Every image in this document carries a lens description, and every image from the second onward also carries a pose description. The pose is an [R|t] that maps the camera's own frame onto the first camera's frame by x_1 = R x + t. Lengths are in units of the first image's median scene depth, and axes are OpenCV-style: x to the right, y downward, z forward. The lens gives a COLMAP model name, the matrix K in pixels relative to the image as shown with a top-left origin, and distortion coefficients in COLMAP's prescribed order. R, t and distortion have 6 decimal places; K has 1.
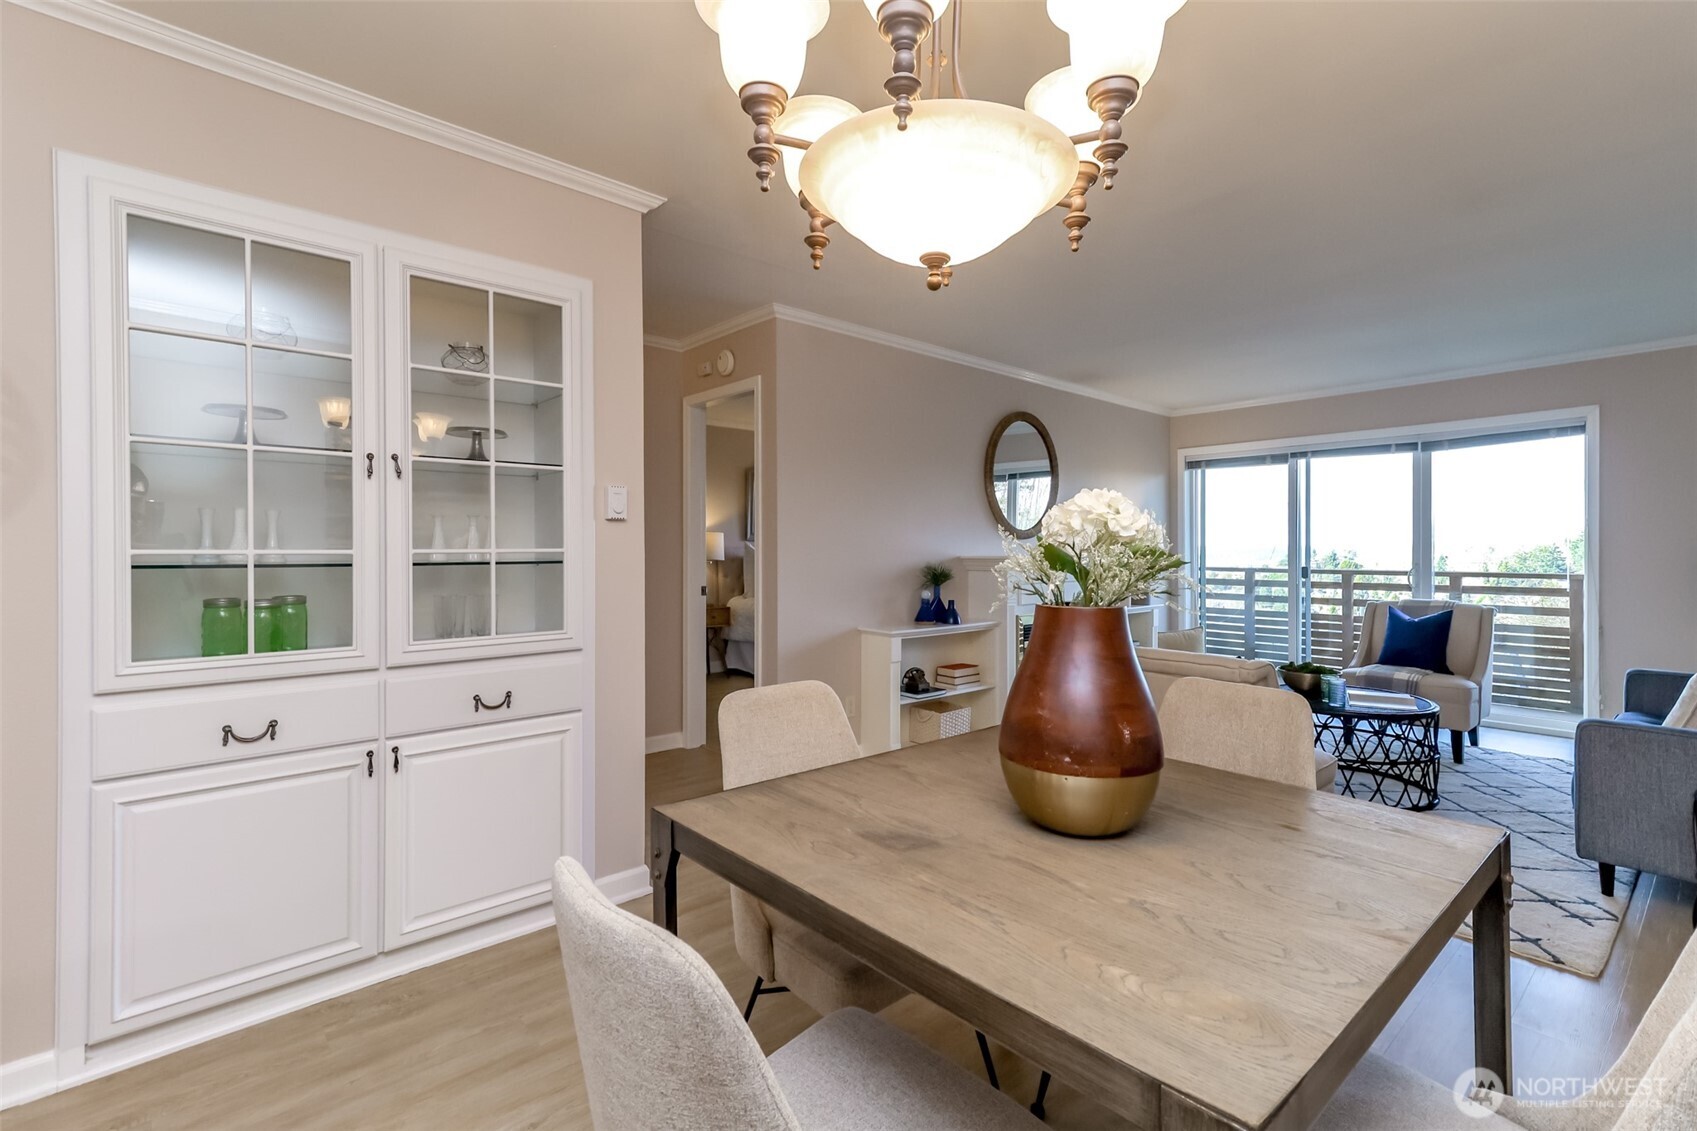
lens RADIAL K [[760.2, 0, 851.5], [0, 760.2, 555.8], [0, 0, 1]] dist [0.007072, -0.000043]
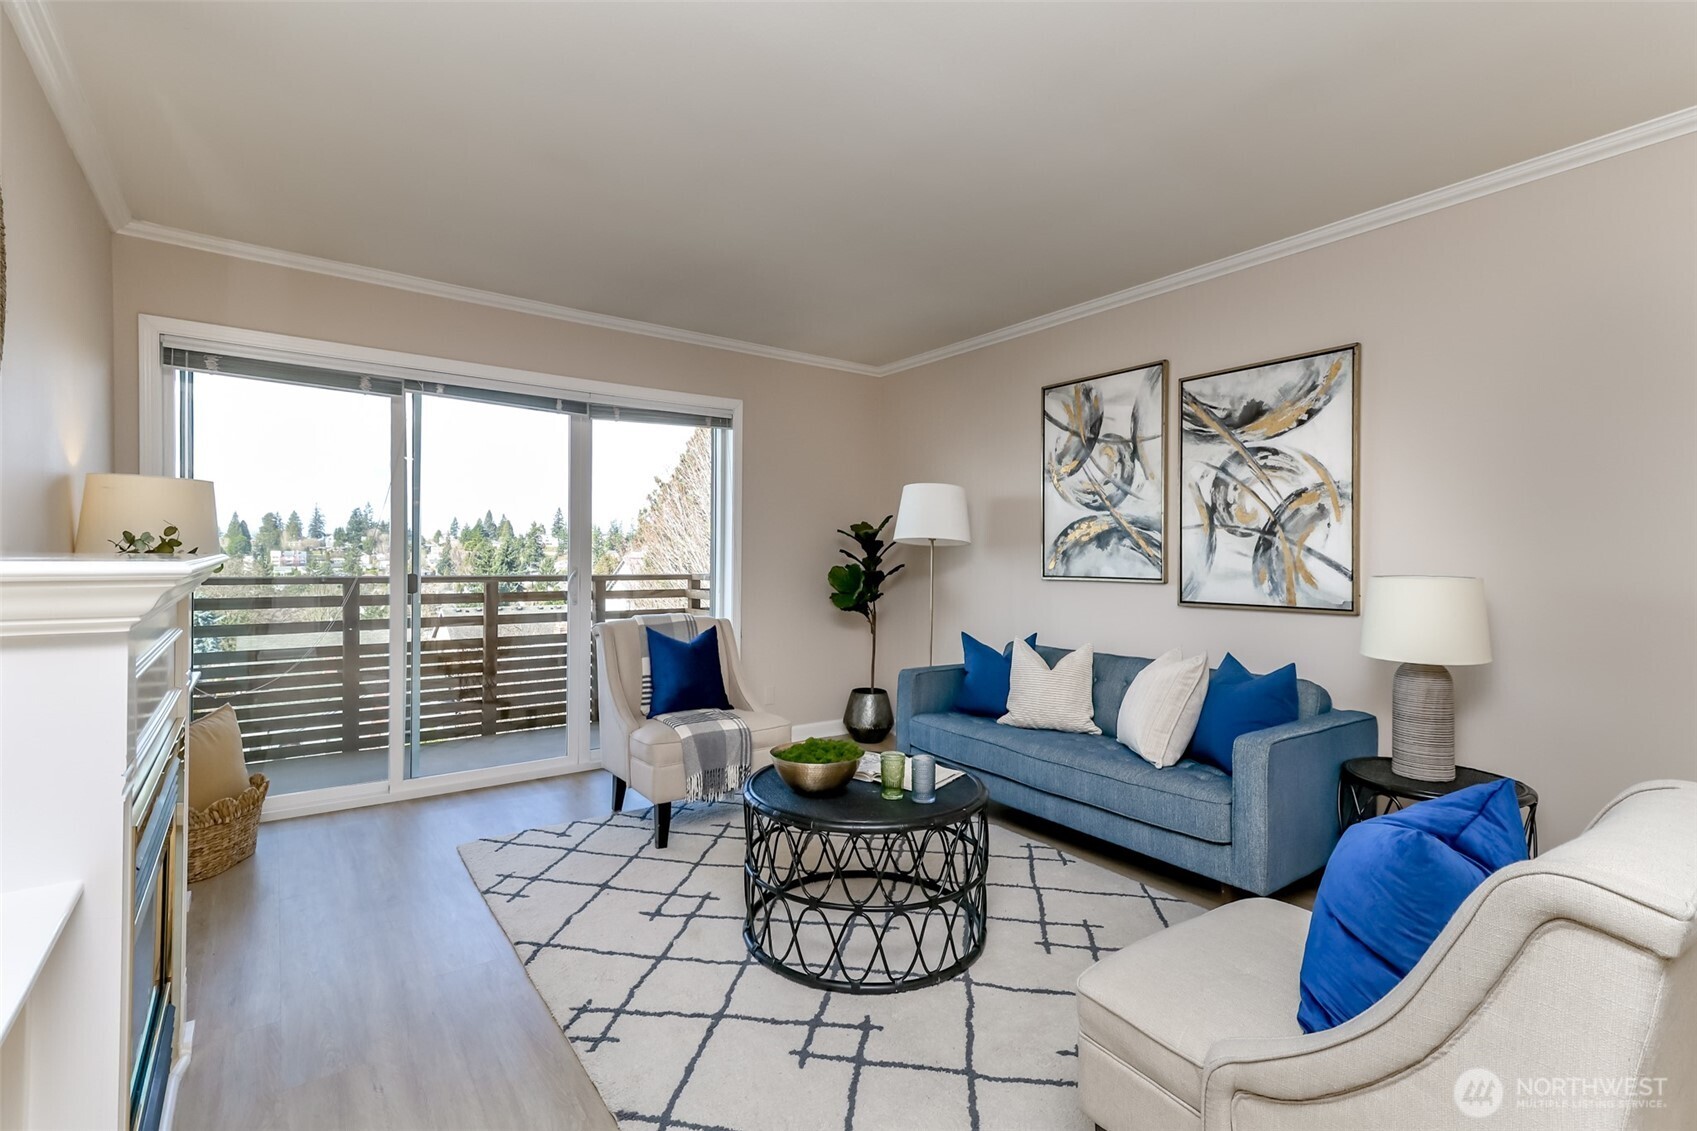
lens RADIAL K [[760.2, 0, 834.8], [0, 760.2, 569.7], [0, 0, 1]] dist [0.007072, -0.000043]
pose [[0.093182, -0.012963, 0.995565, 0.023048], [-0.003892, 0.999903, 0.013384, 0.003093], [-0.995641, -0.005122, 0.093123, 0.673533]]
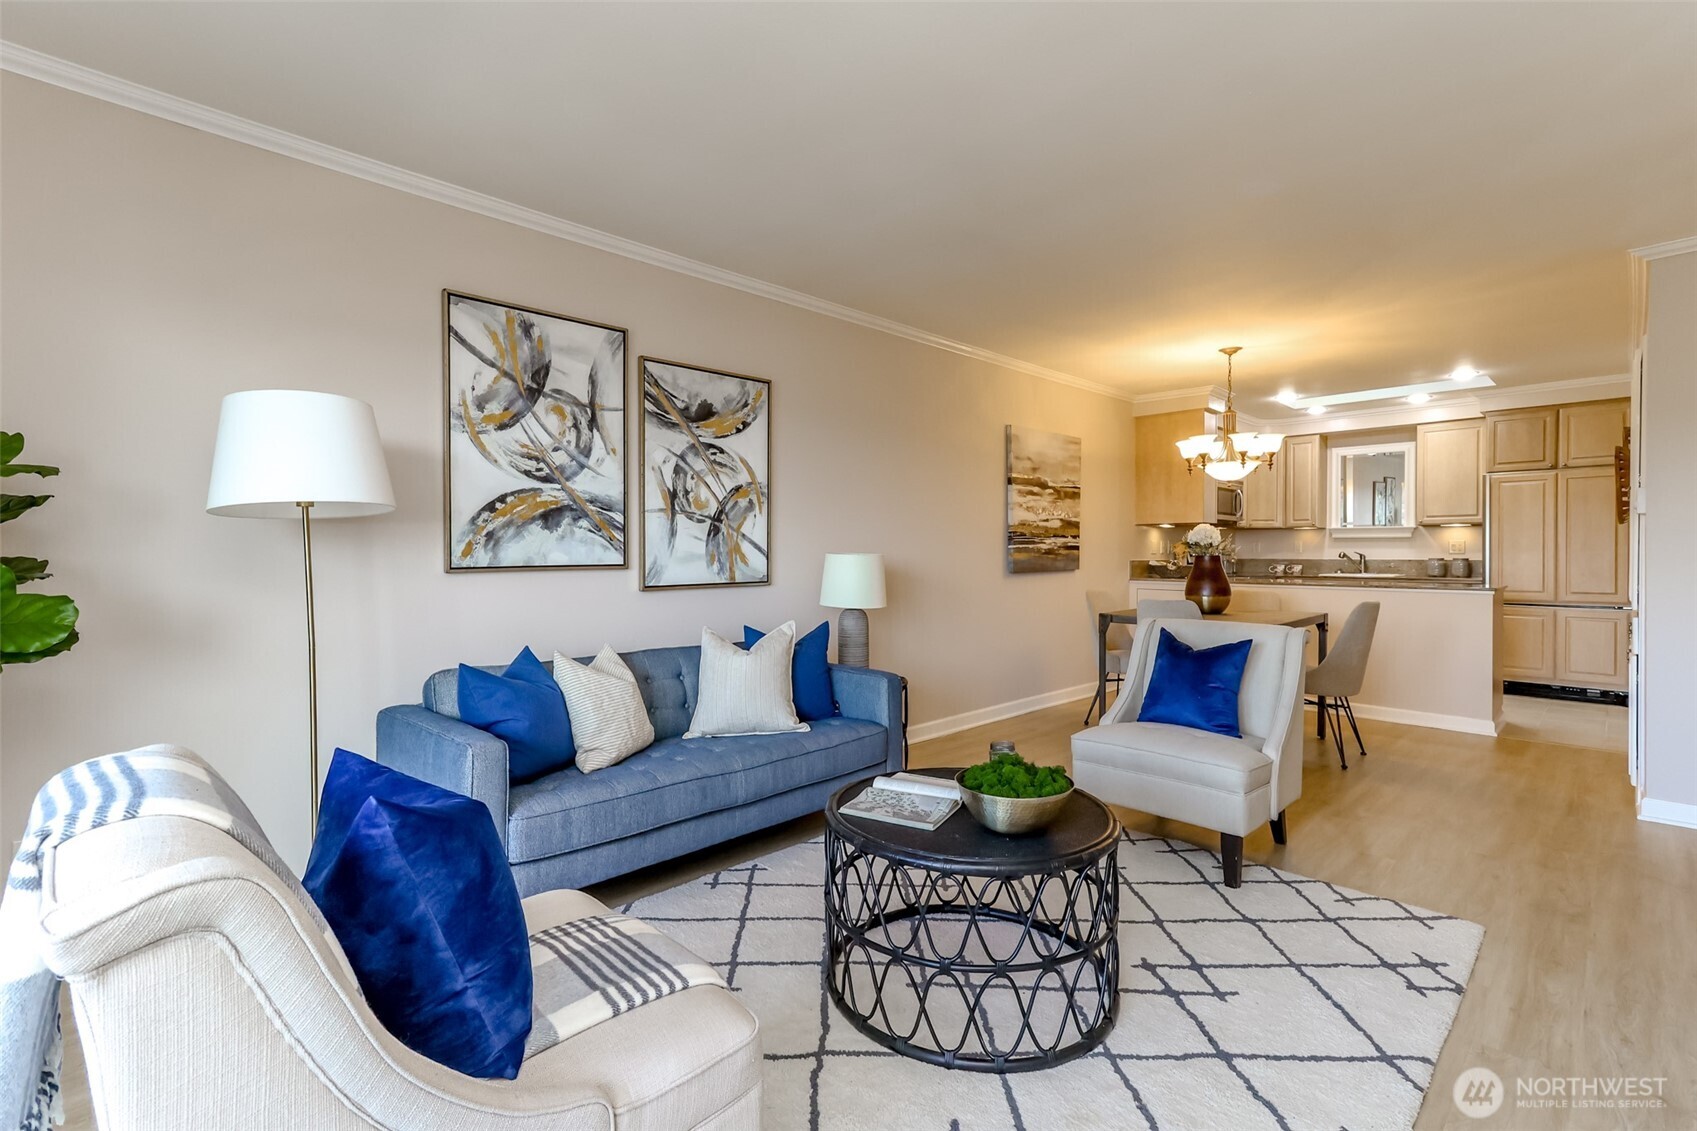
lens RADIAL K [[760.2, 0, 857.6], [0, 760.2, 560.8], [0, 0, 1]] dist [0.007072, -0.000043]
pose [[-0.998075, 0.003704, -0.061911, 0.530533], [0.002518, 0.999812, 0.019219, 0.004546], [0.061971, 0.019027, -0.997897, 1.055555]]
